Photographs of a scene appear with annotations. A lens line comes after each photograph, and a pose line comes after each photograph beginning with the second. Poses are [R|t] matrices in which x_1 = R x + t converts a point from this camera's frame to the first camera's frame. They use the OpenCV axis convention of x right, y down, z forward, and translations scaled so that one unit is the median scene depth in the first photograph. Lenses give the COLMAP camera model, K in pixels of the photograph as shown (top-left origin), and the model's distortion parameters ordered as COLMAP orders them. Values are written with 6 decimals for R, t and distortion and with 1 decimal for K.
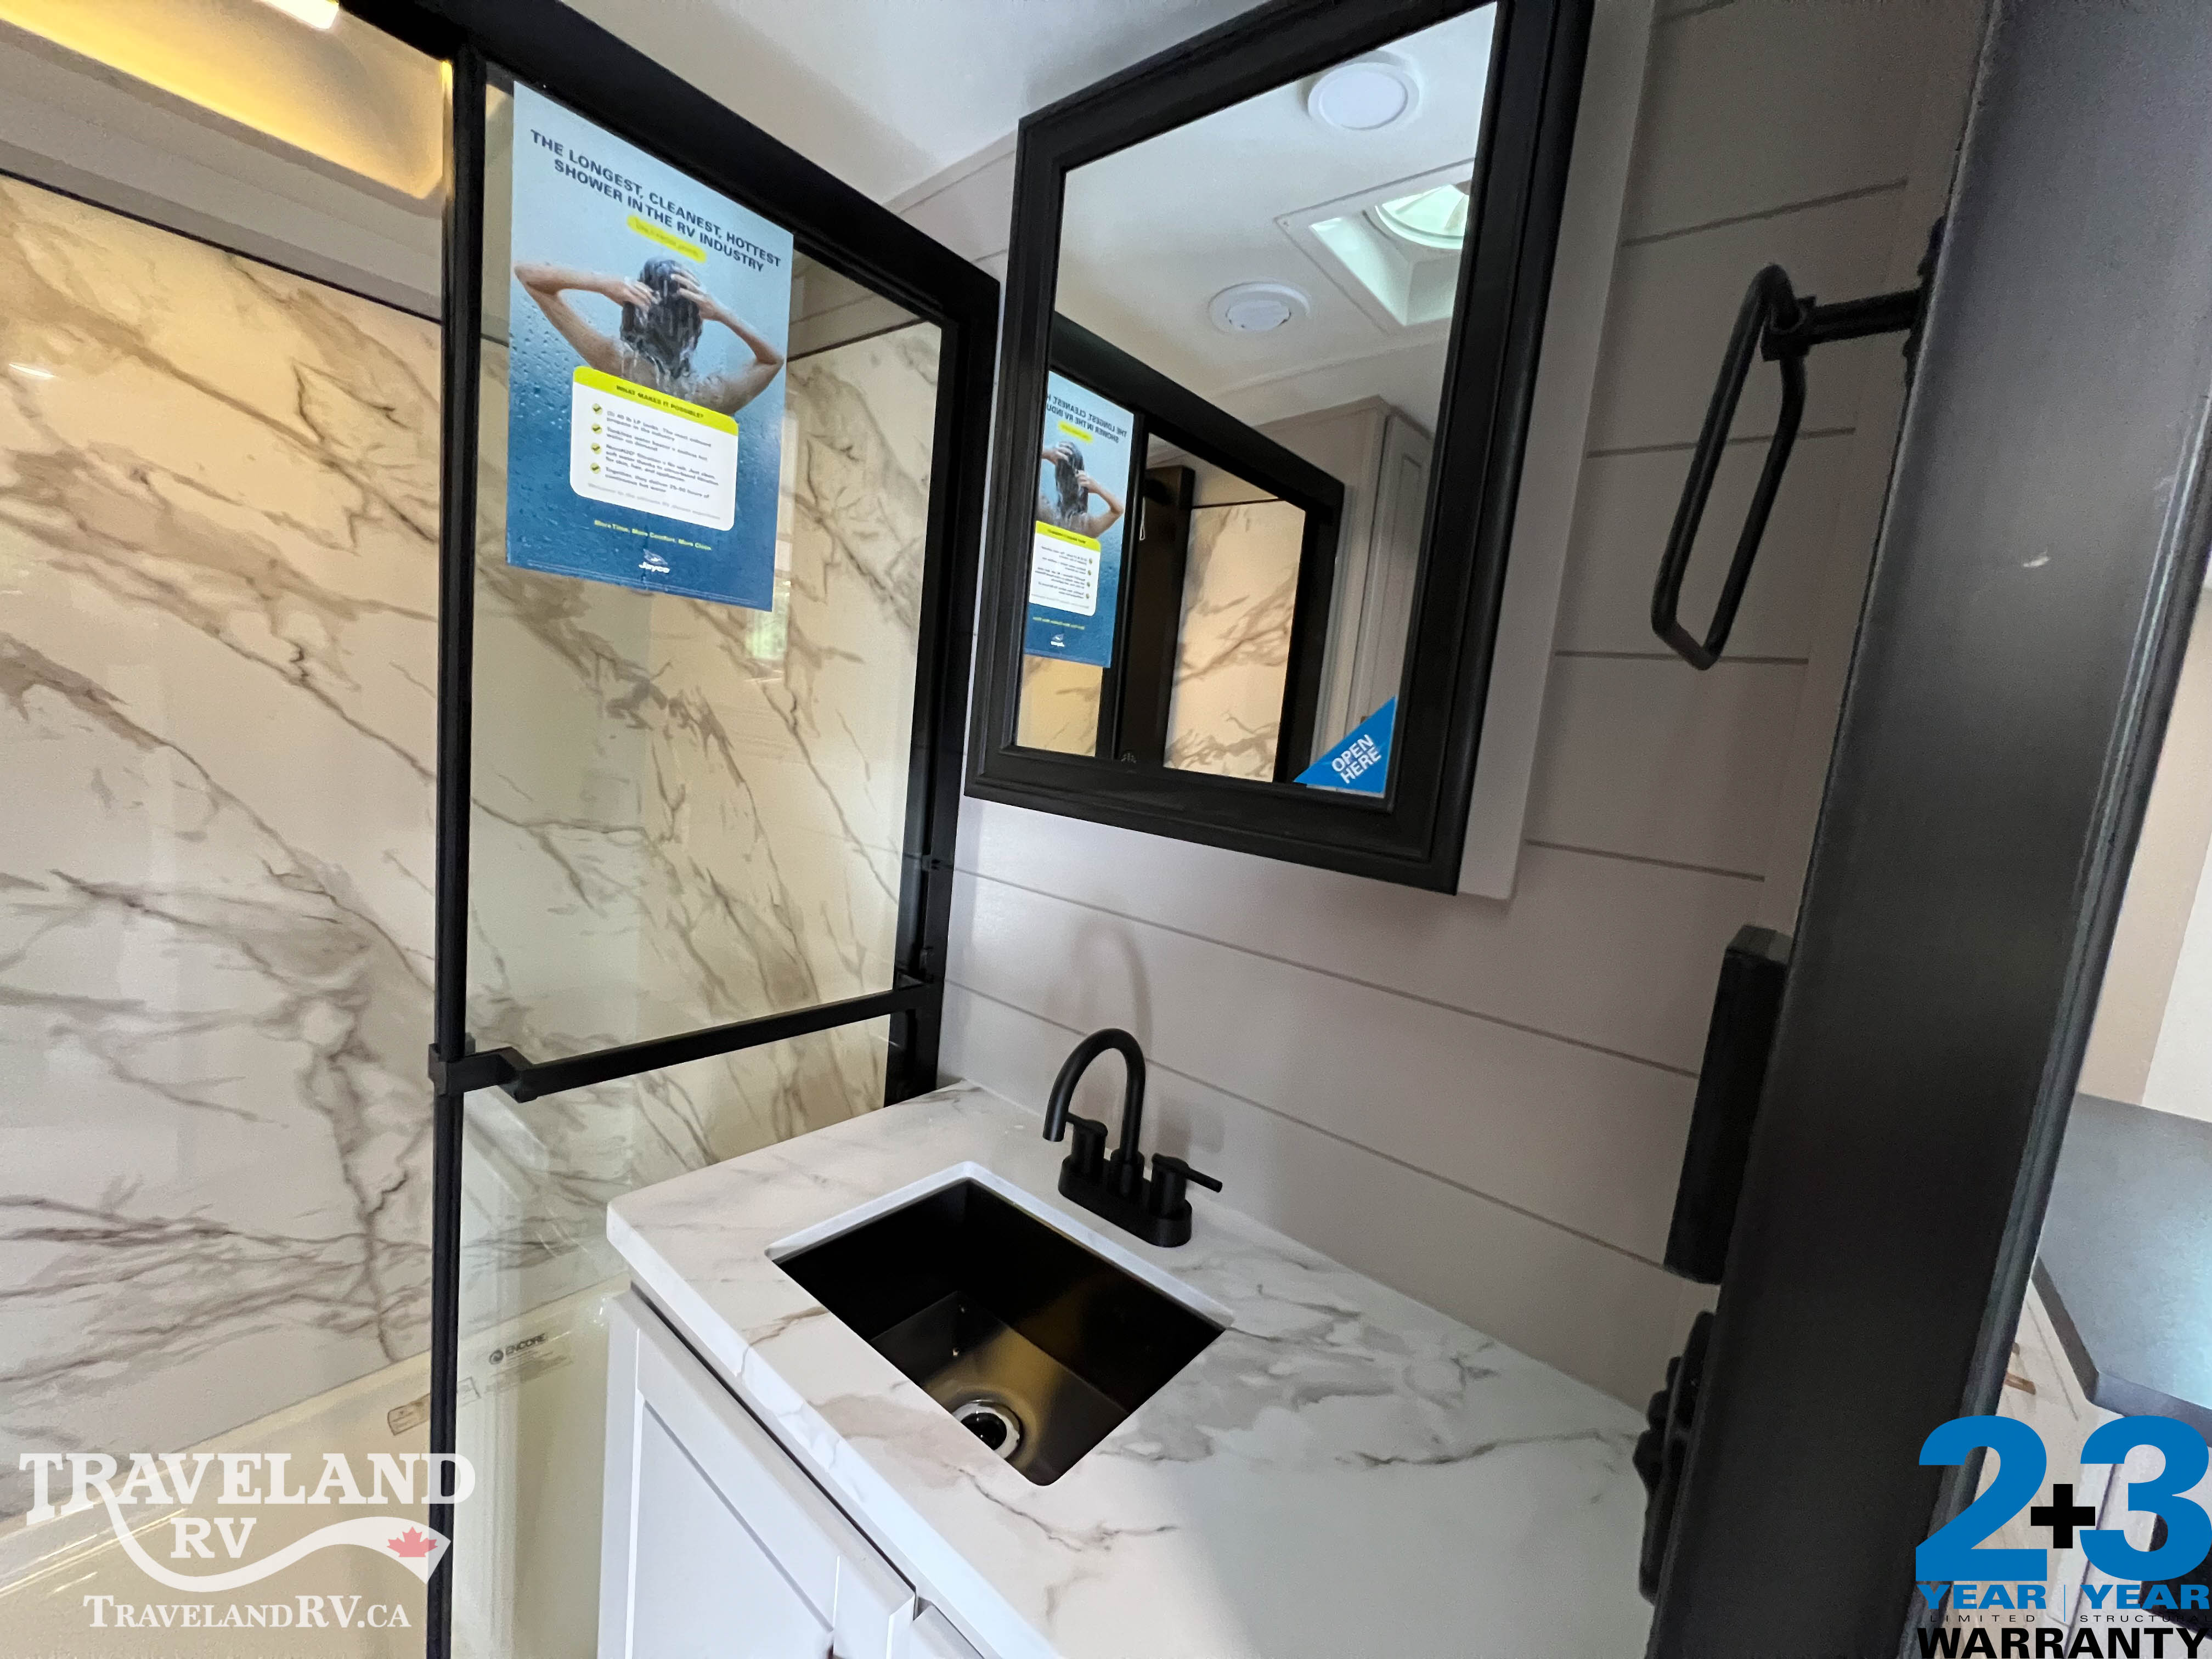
lens RADIAL K [[886.5, 0, 1105.9], [0, 886.5, 828.1], [0, 0, 1]] dist [-0.001394, 0.000560]
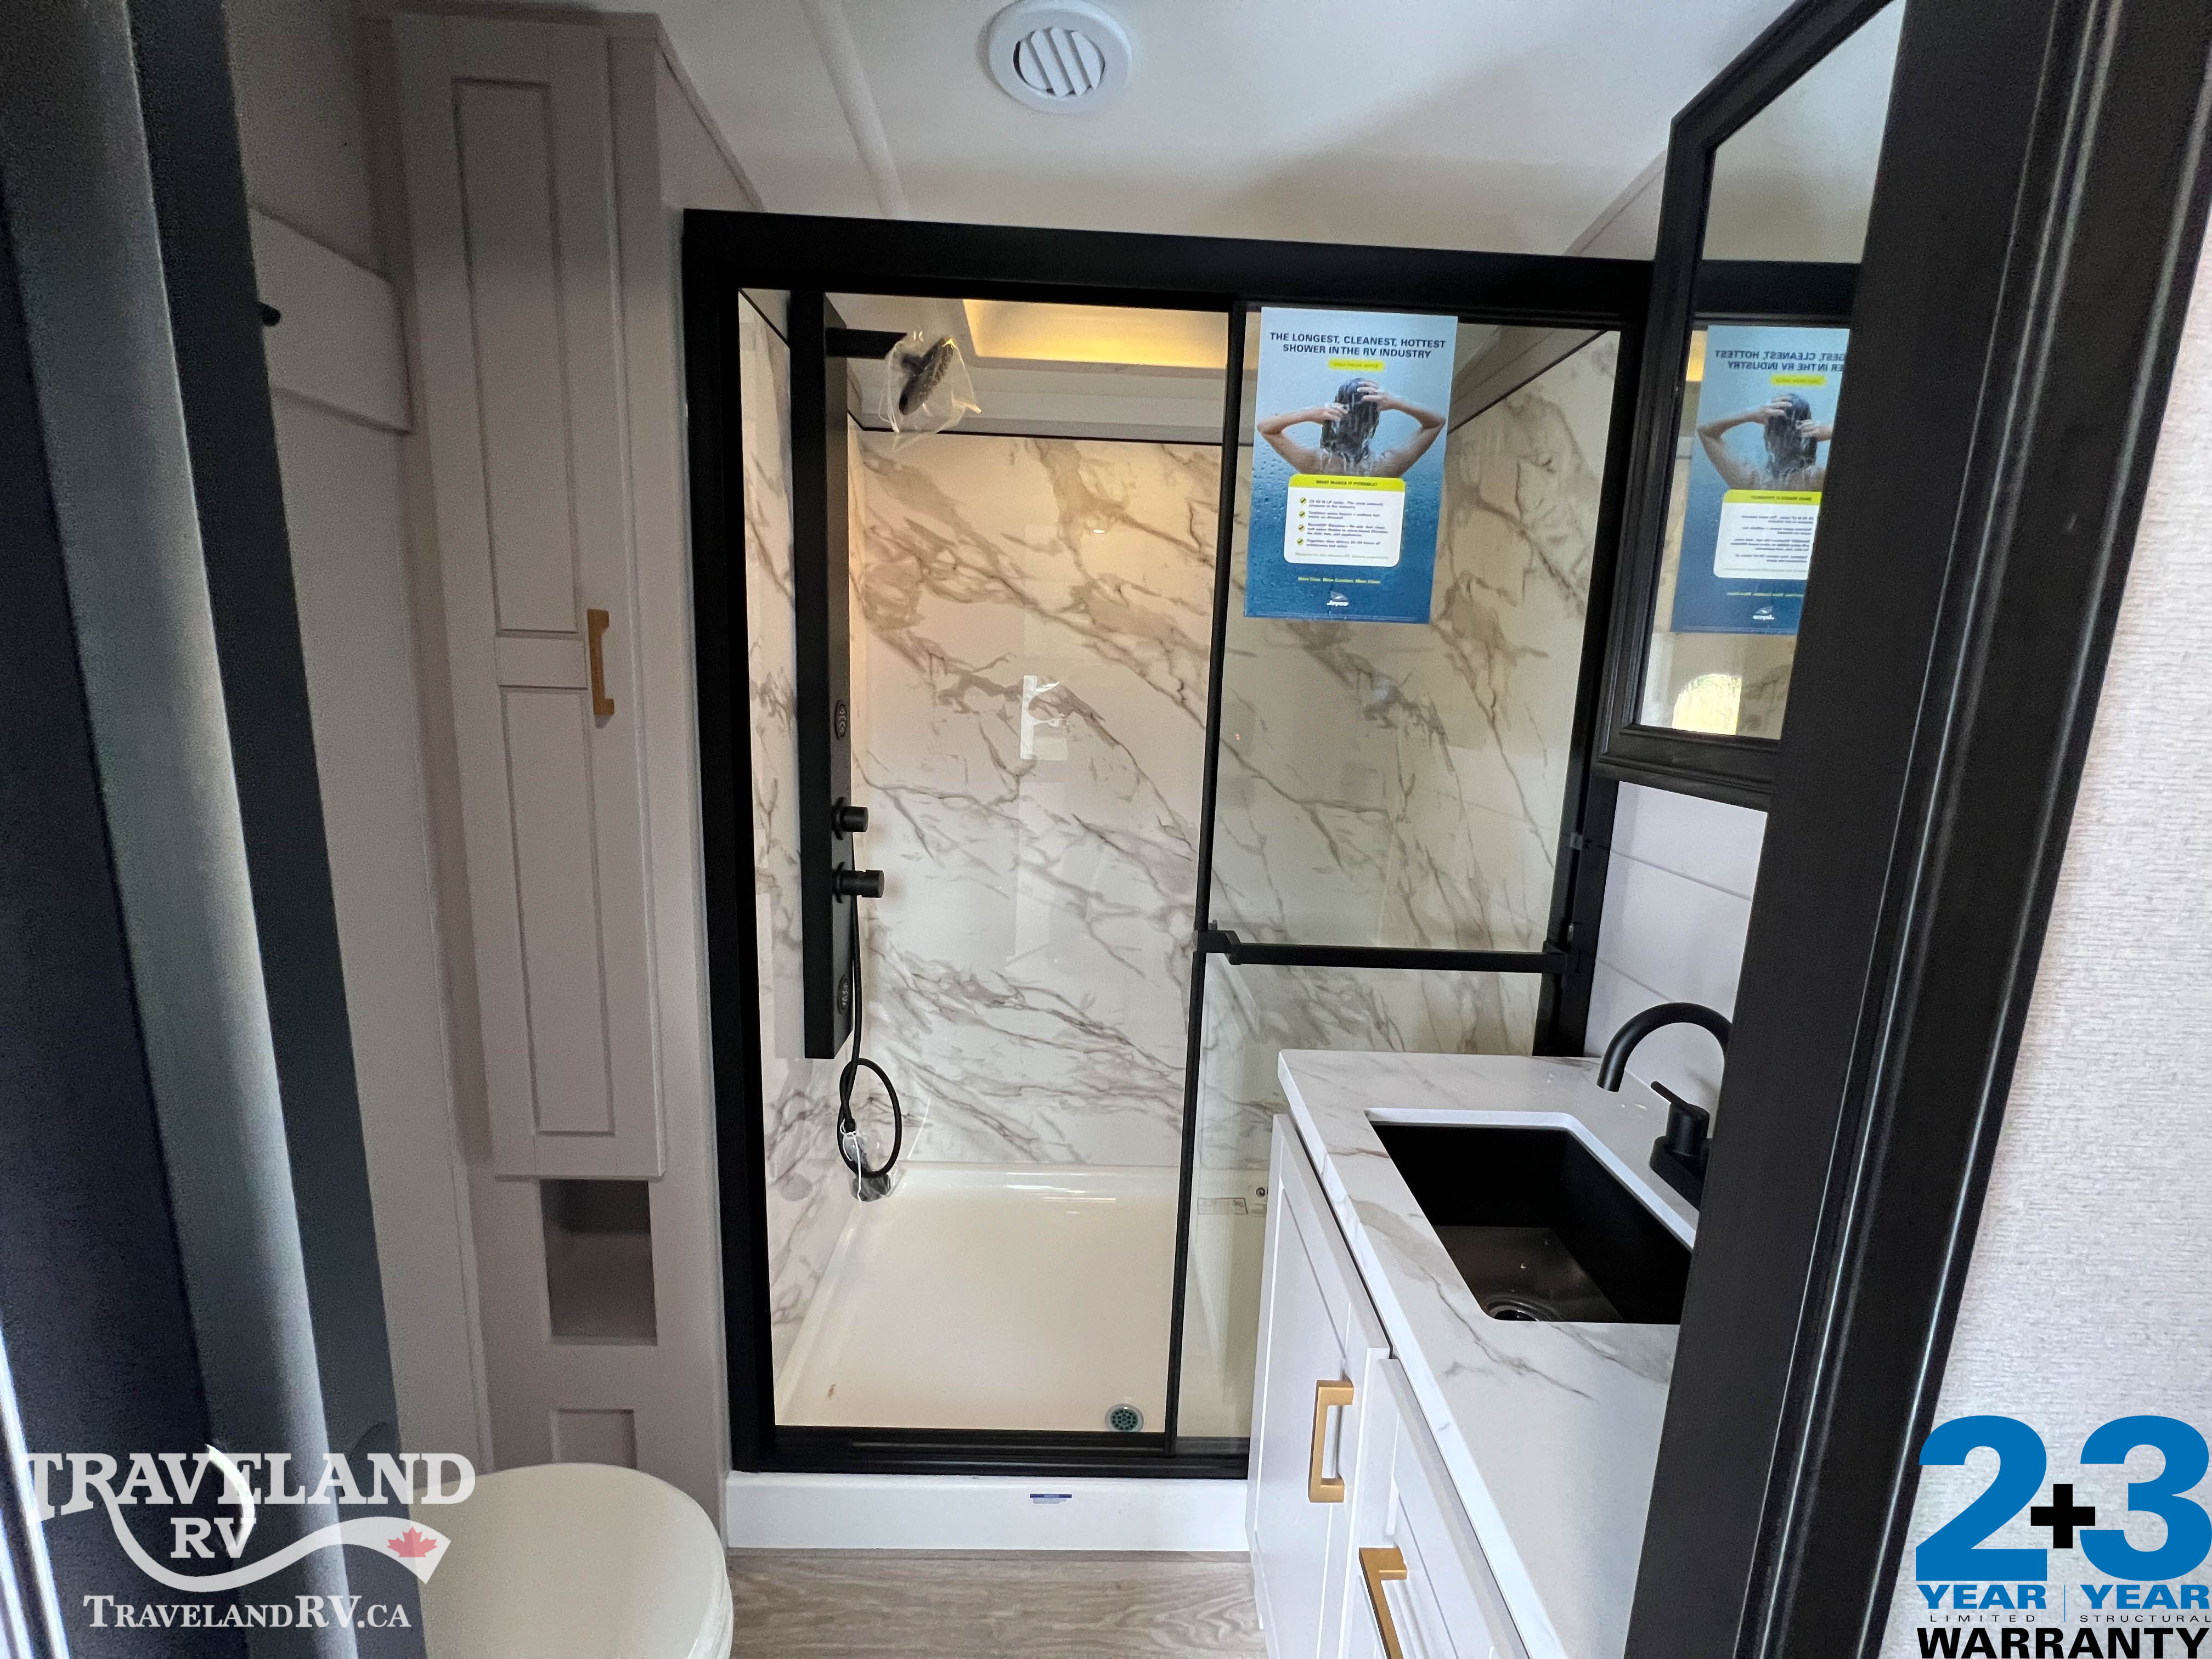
lens RADIAL K [[886.5, 0, 1105.9], [0, 886.5, 828.1], [0, 0, 1]] dist [-0.001394, 0.000560]
pose [[0.638718, 0.054131, -0.767535, 0.243562], [-0.062917, 0.997856, 0.018017, 0.038747], [0.766865, 0.036783, 0.640754, -0.108211]]
